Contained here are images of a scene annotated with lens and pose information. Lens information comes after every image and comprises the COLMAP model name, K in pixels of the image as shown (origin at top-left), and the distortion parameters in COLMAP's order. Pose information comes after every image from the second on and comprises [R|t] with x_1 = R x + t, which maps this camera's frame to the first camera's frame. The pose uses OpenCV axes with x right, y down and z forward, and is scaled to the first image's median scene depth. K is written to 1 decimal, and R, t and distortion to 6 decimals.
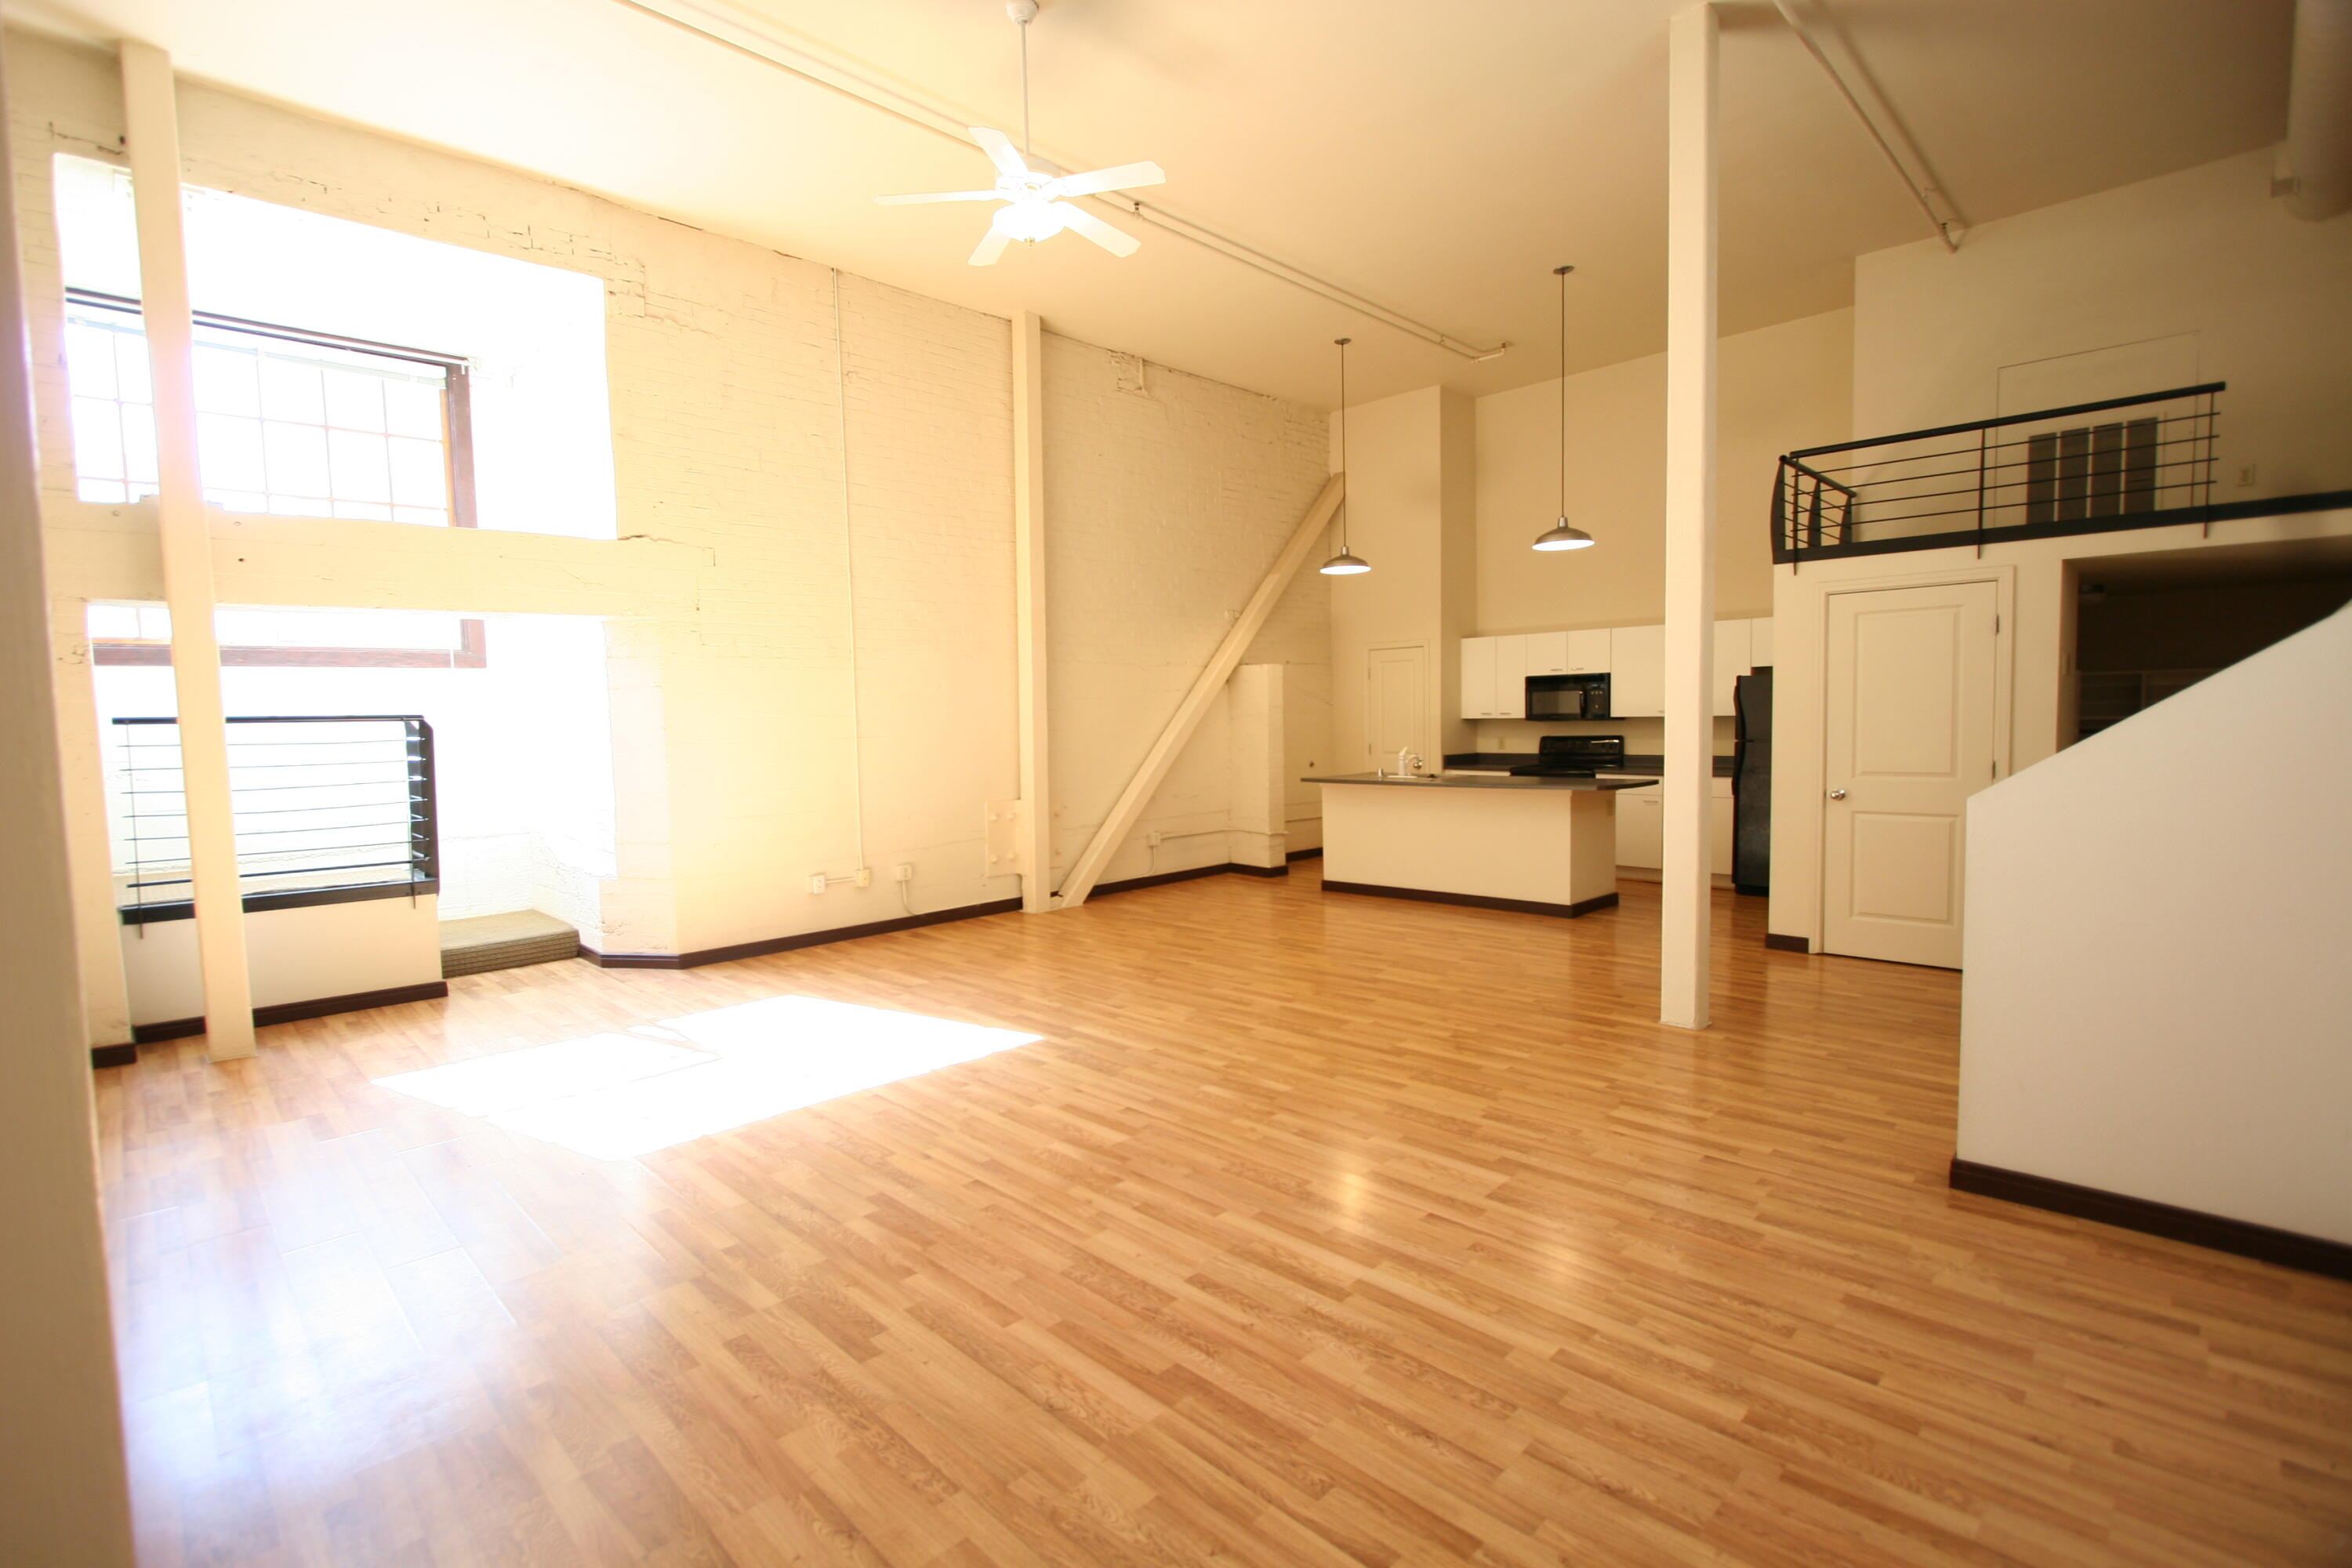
lens RADIAL K [[1074.0, 0, 1146.3], [0, 1074.0, 793.4], [0, 0, 1]] dist [-0.012707, 0.001885]
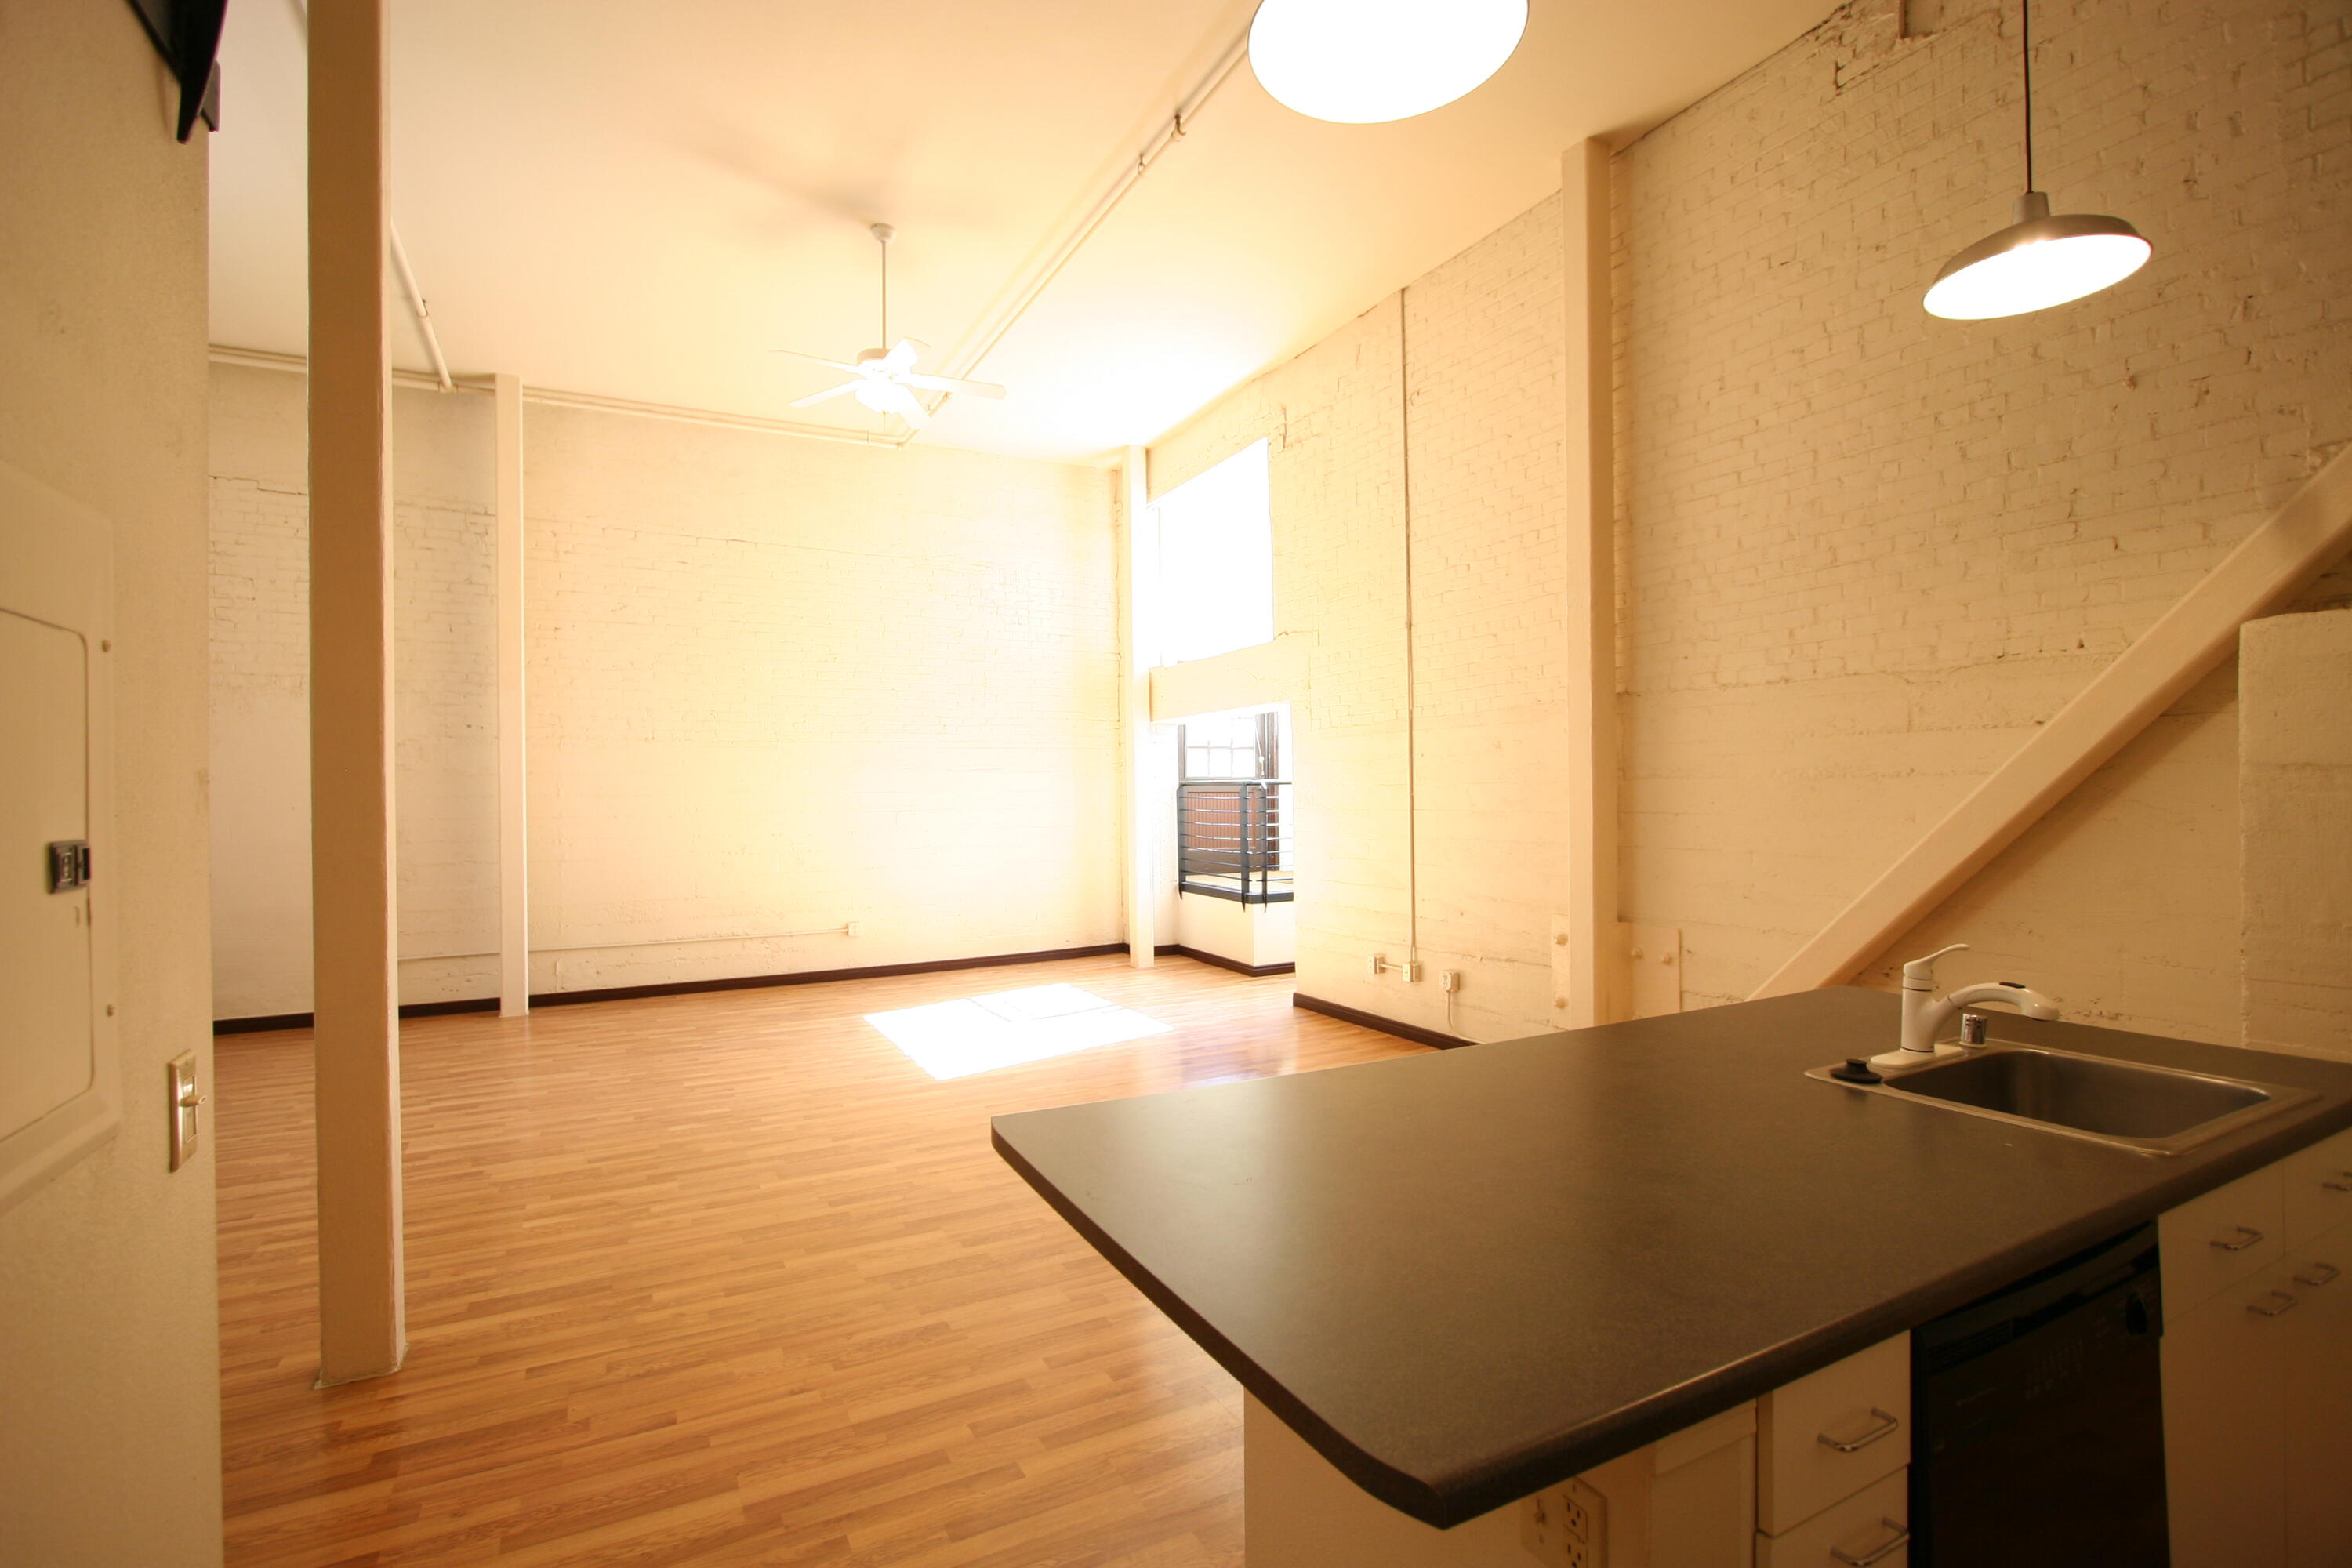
lens RADIAL K [[1074.0, 0, 1154.0], [0, 1074.0, 789.7], [0, 0, 1]] dist [-0.012707, 0.001885]
pose [[-0.290573, 0.024977, -0.956527, 0.839856], [-0.049891, 0.997904, 0.041213, -0.126216], [0.955551, 0.059697, -0.288718, 1.418504]]
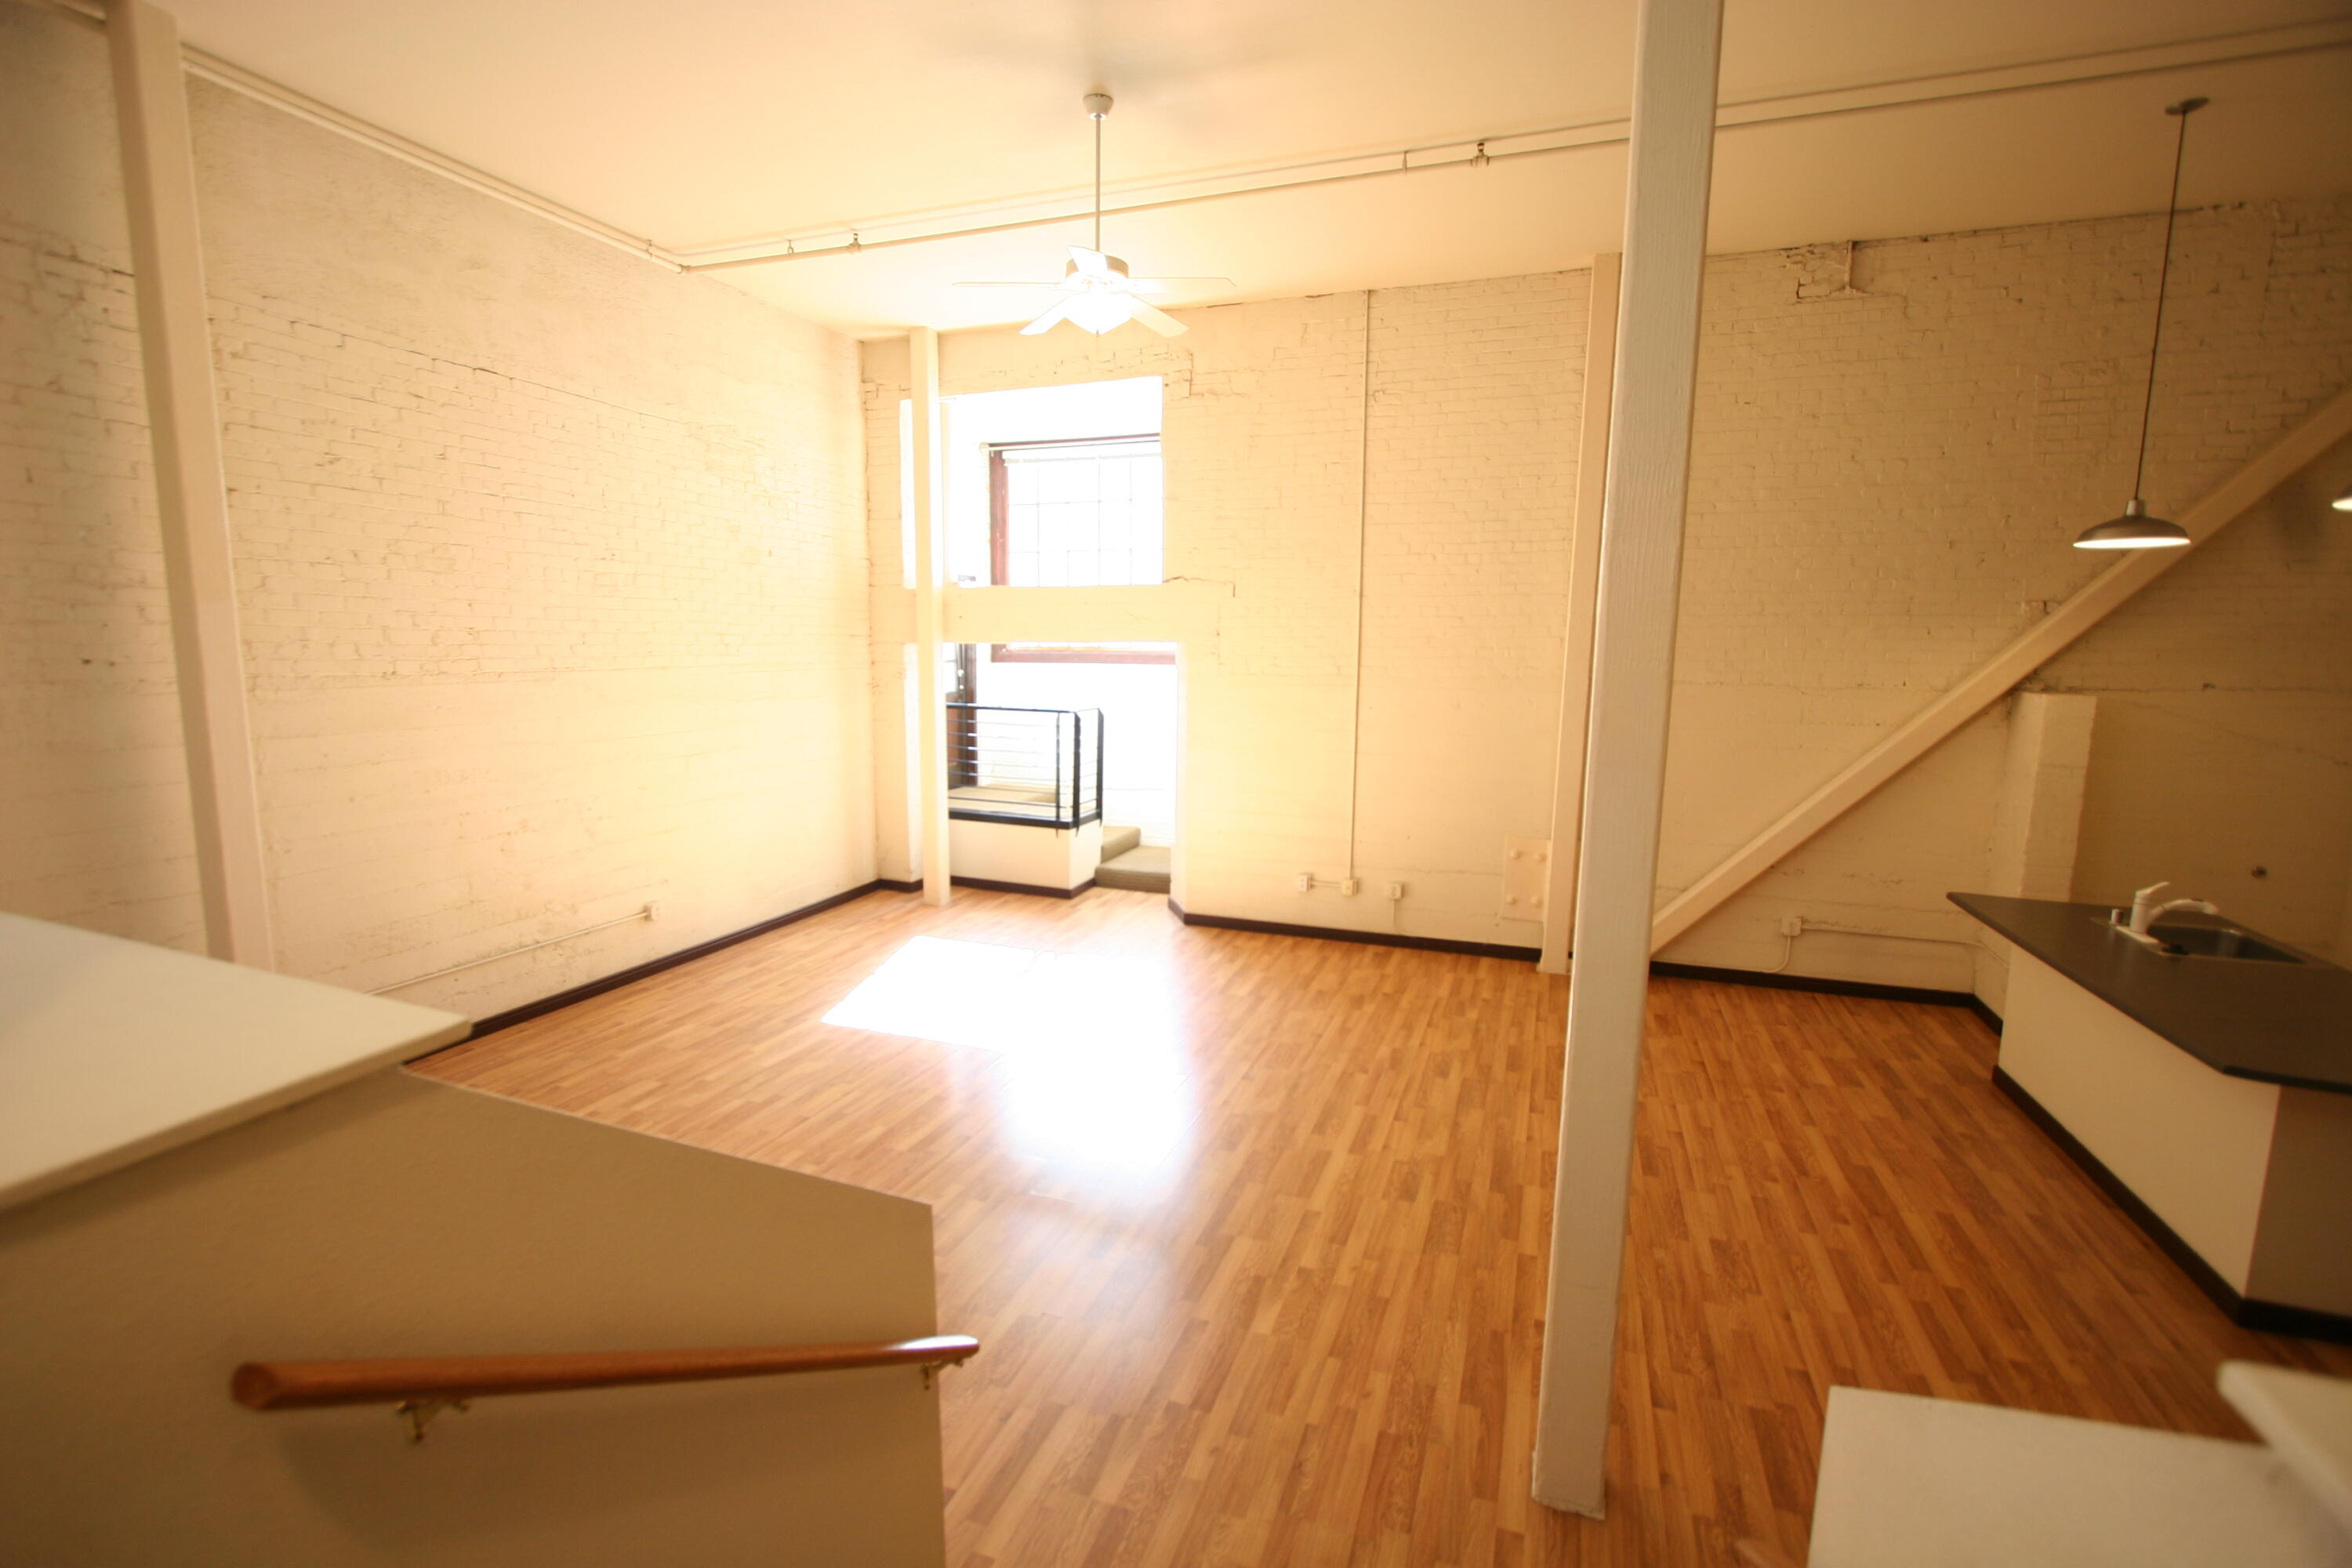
lens RADIAL K [[1074.0, 0, 1154.4], [0, 1074.0, 791.5], [0, 0, 1]] dist [-0.012707, 0.001885]
pose [[0.423210, 0.154046, -0.892840, 0.781200], [-0.085452, 0.987834, 0.129931, -0.179867], [0.901993, 0.021307, 0.431225, 0.511957]]
